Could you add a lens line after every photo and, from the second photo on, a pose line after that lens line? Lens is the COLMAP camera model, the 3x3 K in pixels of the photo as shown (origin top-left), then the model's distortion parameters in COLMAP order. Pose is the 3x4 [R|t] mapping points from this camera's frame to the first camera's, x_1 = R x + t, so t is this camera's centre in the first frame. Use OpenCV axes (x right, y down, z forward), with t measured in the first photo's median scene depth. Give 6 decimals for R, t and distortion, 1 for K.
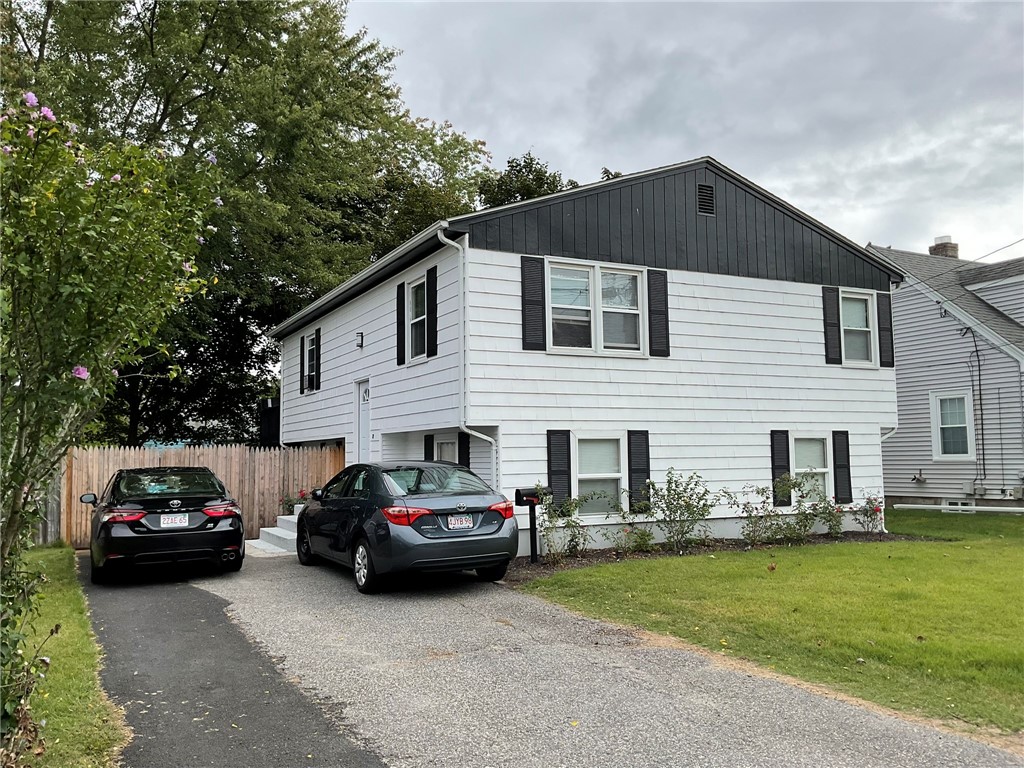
lens RADIAL K [[843.6, 0, 512.0], [0, 843.6, 384.0], [0, 0, 1]] dist [0.119845, -0.237897]
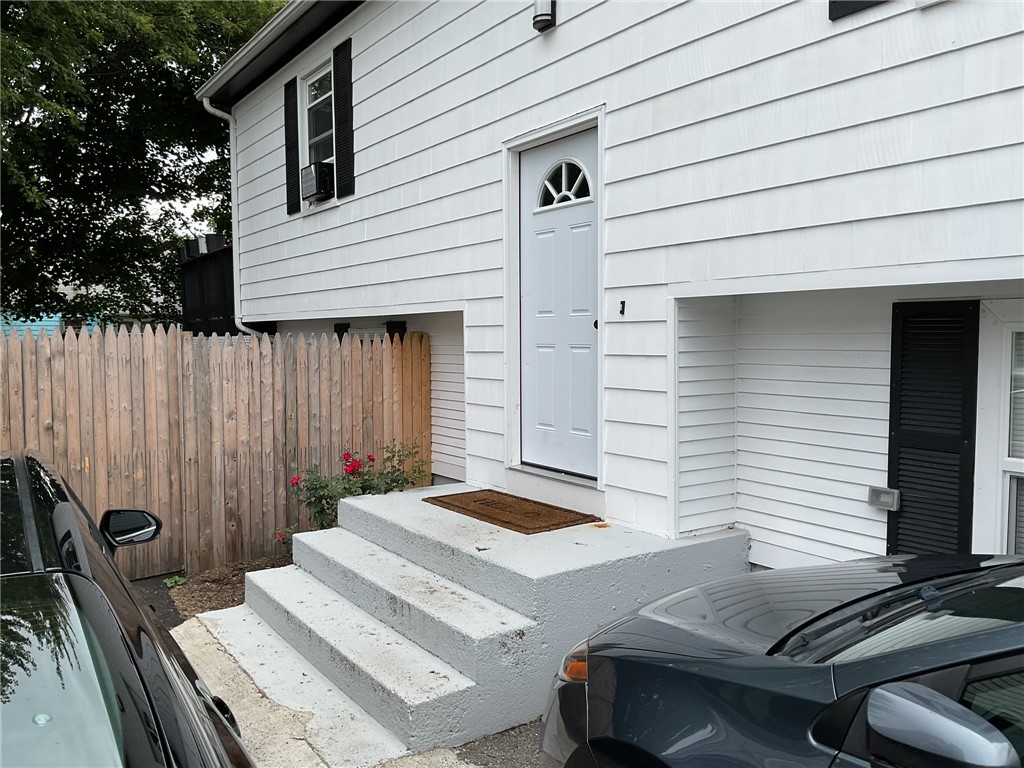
lens RADIAL K [[843.6, 0, 512.0], [0, 843.6, 384.0], [0, 0, 1]] dist [0.119845, -0.237897]
pose [[0.993911, -0.001269, 0.110179, -0.192626], [-0.014481, 0.989756, 0.142036, 0.037165], [-0.109230, -0.142767, 0.983710, 0.561393]]
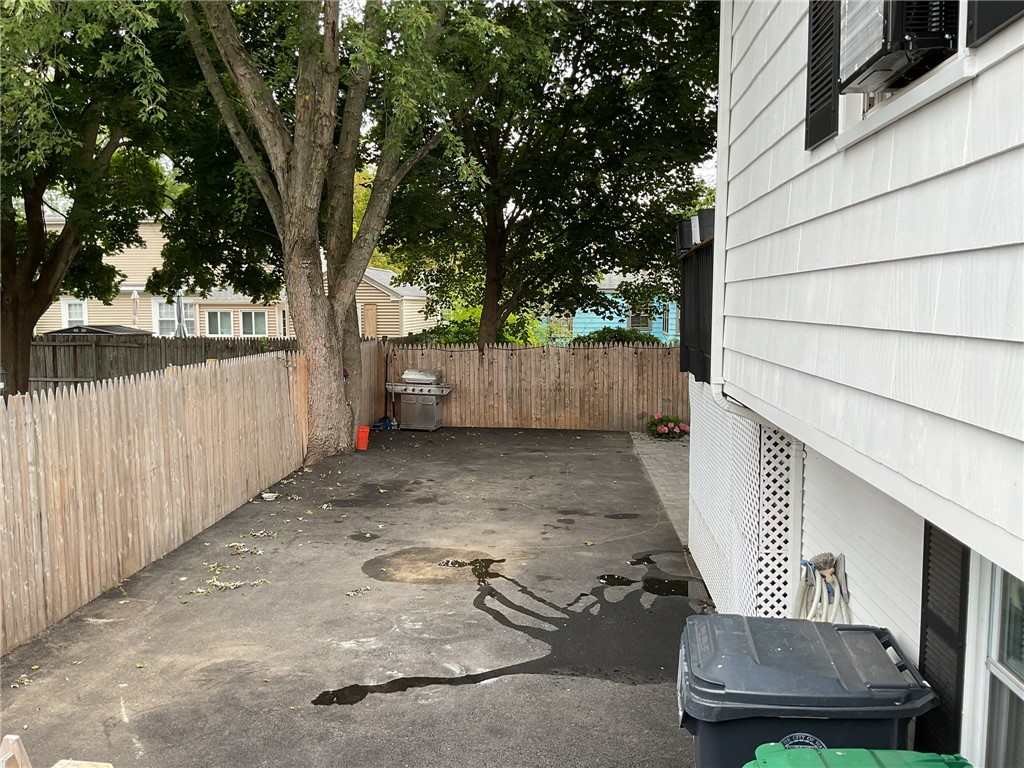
lens RADIAL K [[843.6, 0, 512.0], [0, 843.6, 384.0], [0, 0, 1]] dist [0.119845, -0.237897]
pose [[0.847143, 0.060060, -0.527959, -0.222962], [0.039177, 0.983828, 0.174780, 0.026441], [0.529918, -0.168748, 0.831090, 0.884929]]
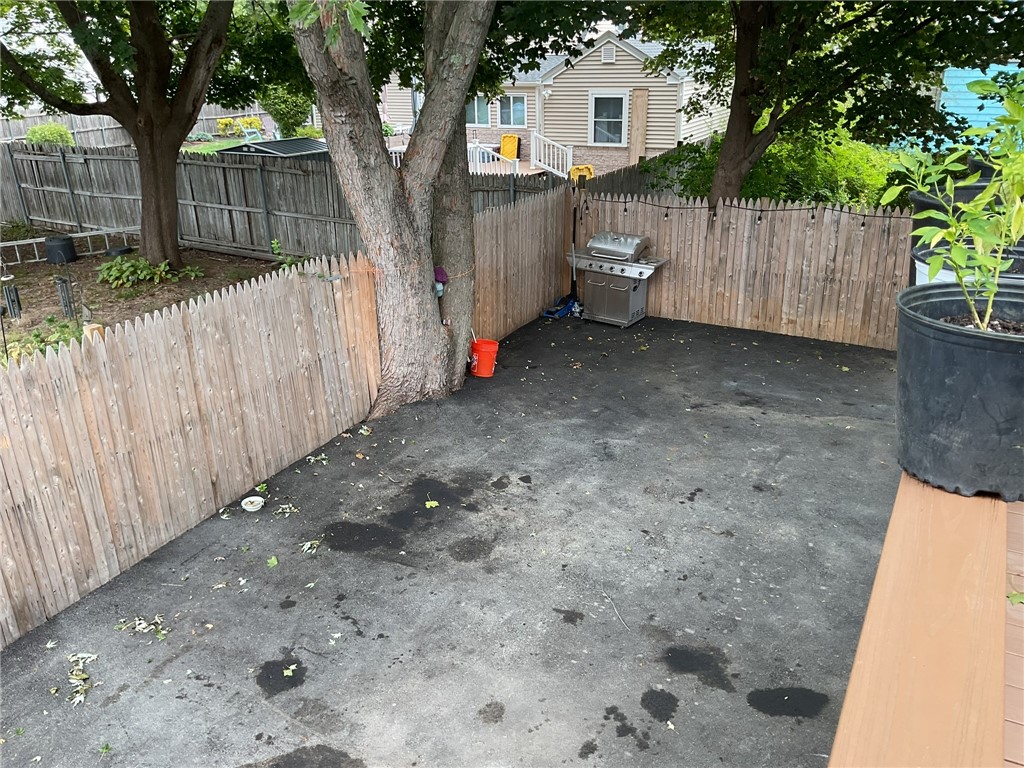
lens RADIAL K [[843.6, 0, 512.0], [0, 843.6, 384.0], [0, 0, 1]] dist [0.119845, -0.237897]
pose [[0.563964, 0.306083, -0.766980, -0.344726], [0.085873, 0.902000, 0.423109, -0.013962], [0.821322, -0.304481, 0.482411, 1.275518]]
